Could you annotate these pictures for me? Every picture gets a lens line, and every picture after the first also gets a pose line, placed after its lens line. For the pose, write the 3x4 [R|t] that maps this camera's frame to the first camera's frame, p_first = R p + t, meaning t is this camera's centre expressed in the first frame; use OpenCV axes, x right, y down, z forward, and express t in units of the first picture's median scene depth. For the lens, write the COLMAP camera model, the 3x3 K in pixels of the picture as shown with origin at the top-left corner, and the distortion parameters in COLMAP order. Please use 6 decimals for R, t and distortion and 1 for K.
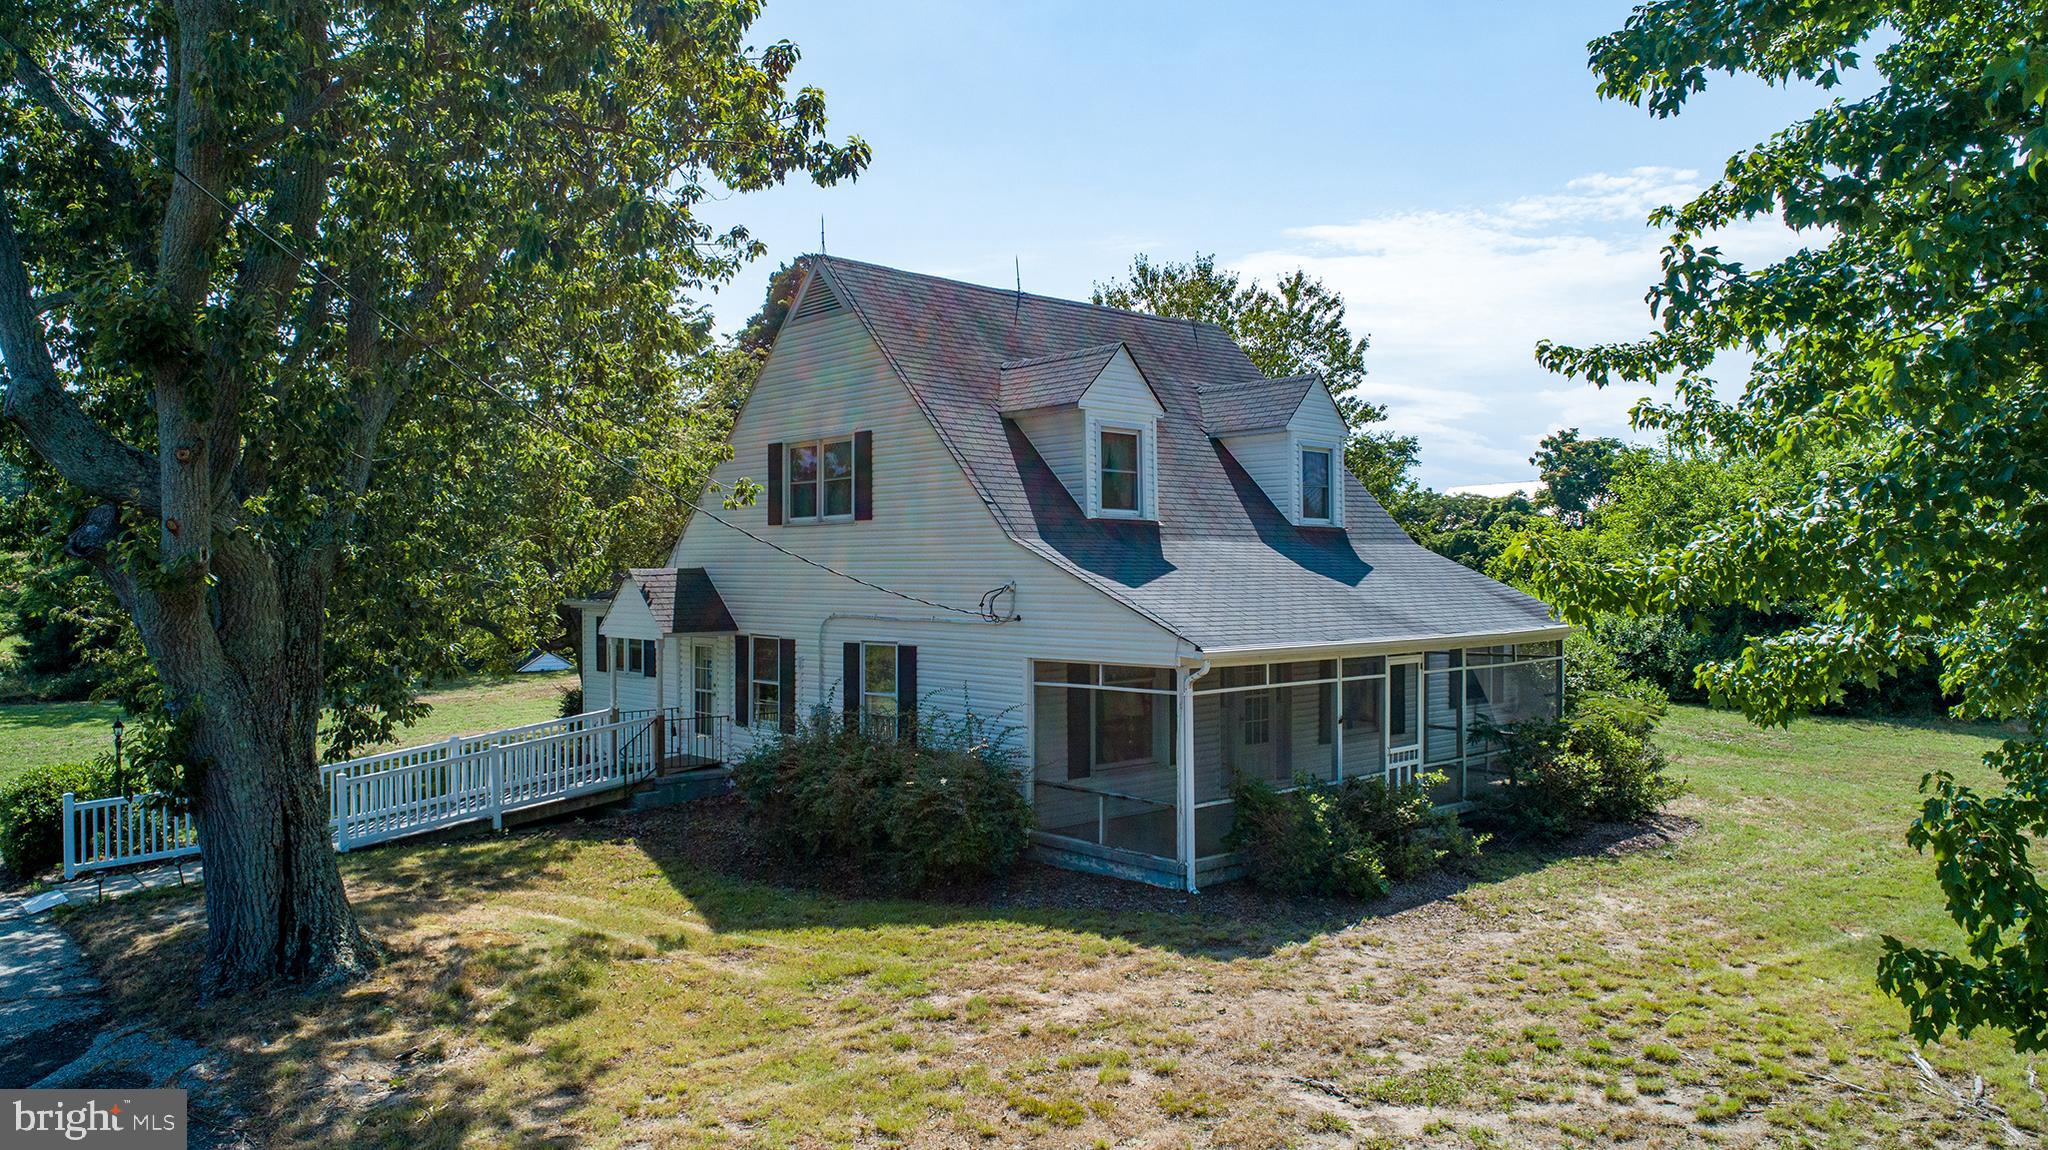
lens RADIAL K [[1456.8, 0, 1027.0], [0, 1456.8, 620.8], [0, 0, 1]] dist [-0.135423, -0.000211]
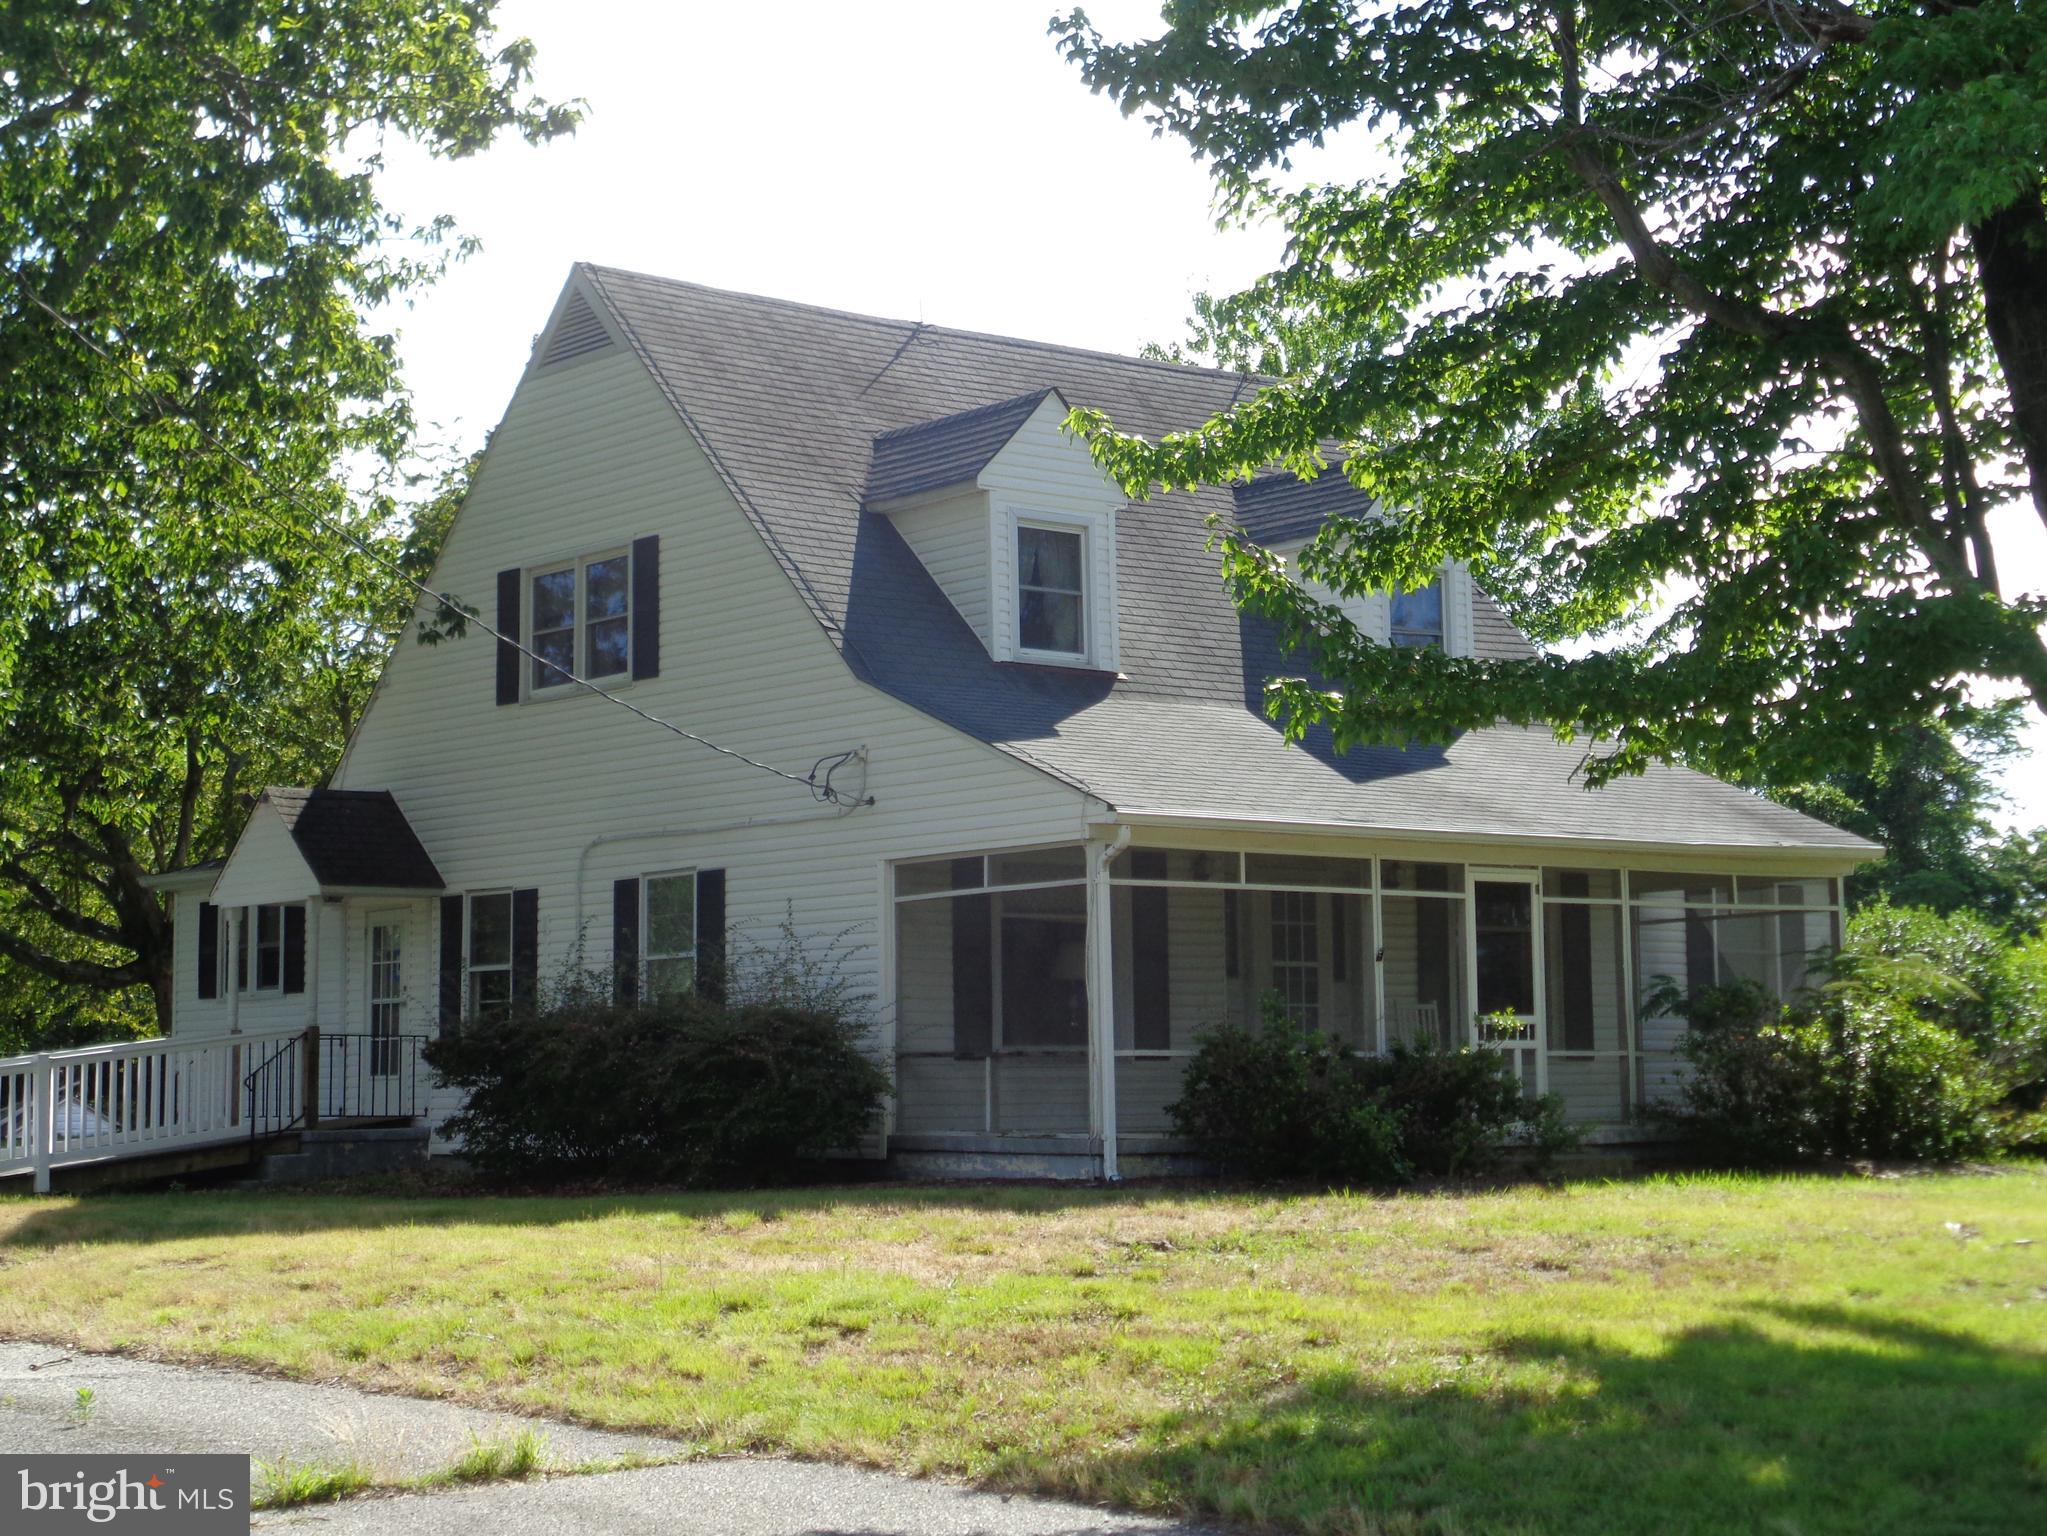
lens RADIAL K [[3546.4, 0, 1023.5], [0, 3546.4, 768.0], [0, 0, 1]] dist [-0.128883, -0.039491]
pose [[0.999039, -0.012456, -0.042020, 0.118447], [0.007301, 0.992665, -0.120674, 0.161014], [0.043215, 0.120251, 0.991802, -0.517344]]
